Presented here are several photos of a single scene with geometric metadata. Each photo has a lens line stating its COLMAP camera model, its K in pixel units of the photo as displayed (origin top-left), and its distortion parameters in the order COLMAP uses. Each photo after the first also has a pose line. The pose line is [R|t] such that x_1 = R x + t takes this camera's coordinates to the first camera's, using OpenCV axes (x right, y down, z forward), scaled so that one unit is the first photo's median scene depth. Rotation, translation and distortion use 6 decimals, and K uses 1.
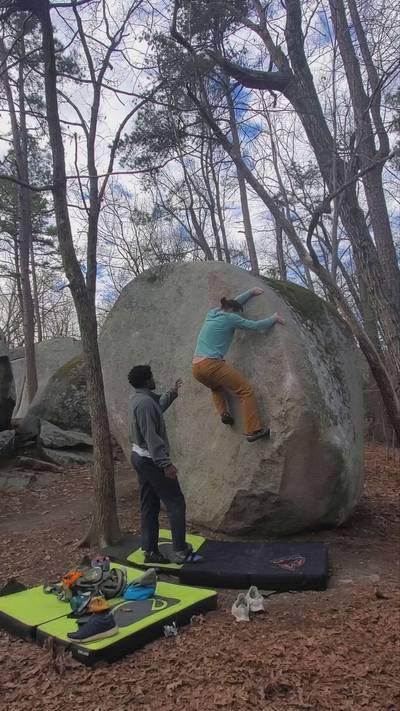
lens RADIAL K [[458.8, 0, 198.1], [0, 458.8, 373.3], [0, 0, 1]] dist [-0.051484, 0.013696]
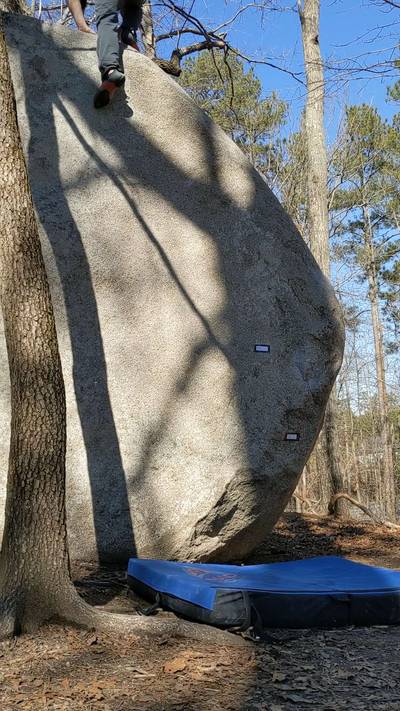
lens RADIAL K [[599.8, 0, 197.9], [0, 599.8, 354.6], [0, 0, 1]] dist [0.003480, -0.040444]
pose [[0.576720, 0.177479, 0.797430, -0.387288], [-0.079638, 0.983681, -0.161336, 0.184012], [-0.813051, 0.029540, 0.581443, 0.485260]]
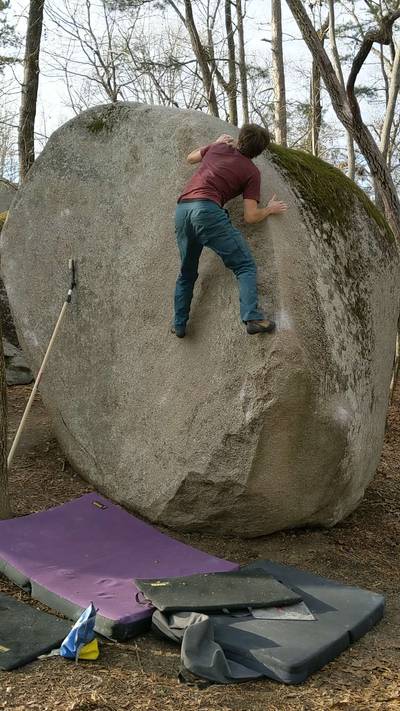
lens RADIAL K [[643.8, 0, 202.8], [0, 643.8, 357.2], [0, 0, 1]] dist [0.001452, 0.000000]
pose [[0.995347, 0.087977, 0.039300, 0.041961], [-0.093413, 0.981070, 0.169631, -0.059560], [-0.023633, -0.172513, 0.984724, 0.062528]]
